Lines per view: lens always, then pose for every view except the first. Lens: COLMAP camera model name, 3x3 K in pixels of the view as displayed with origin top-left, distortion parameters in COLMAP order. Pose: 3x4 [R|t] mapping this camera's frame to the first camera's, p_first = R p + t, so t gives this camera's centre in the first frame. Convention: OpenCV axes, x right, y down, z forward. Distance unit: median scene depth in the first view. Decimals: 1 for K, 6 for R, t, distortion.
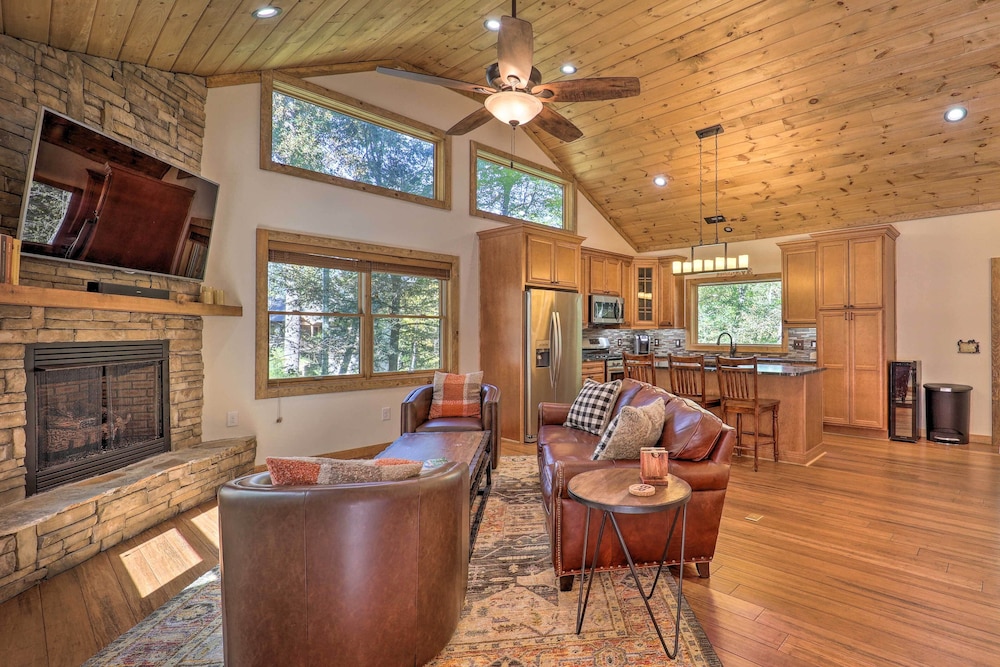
lens RADIAL K [[494.7, 0, 590.6], [0, 494.7, 332.3], [0, 0, 1]] dist [-0.000506, 0.000301]
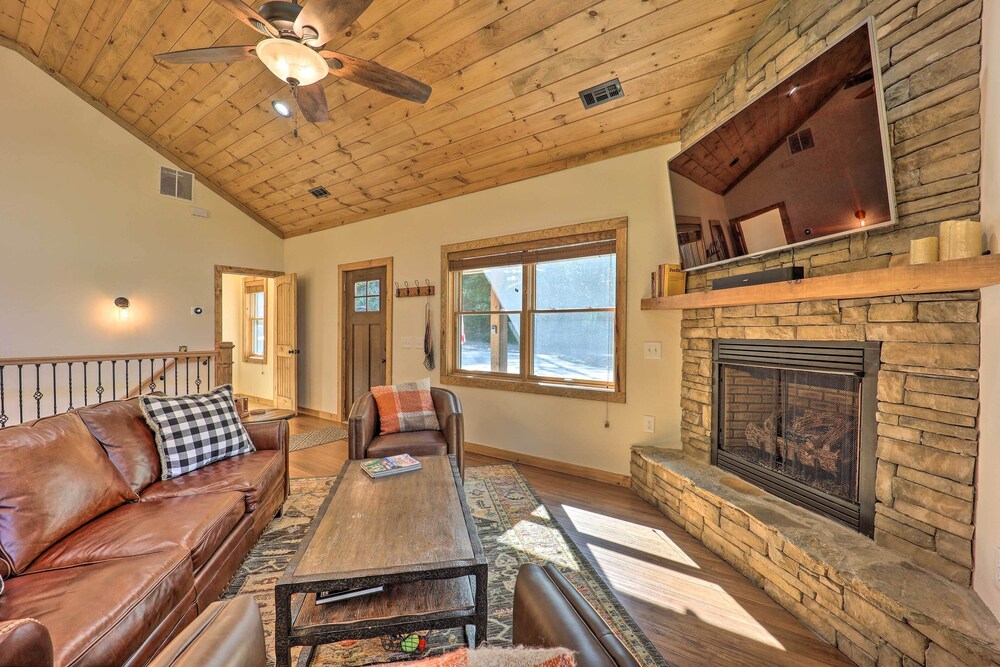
lens RADIAL K [[407.7, 0, 500.0], [0, 407.7, 333.5], [0, 0, 1]] dist [-0.002456, -0.000355]
pose [[-0.995928, -0.006052, -0.089945, -0.389586], [-0.006596, 0.999962, 0.005754, 0.005521], [0.089907, 0.006324, -0.995930, 1.445936]]
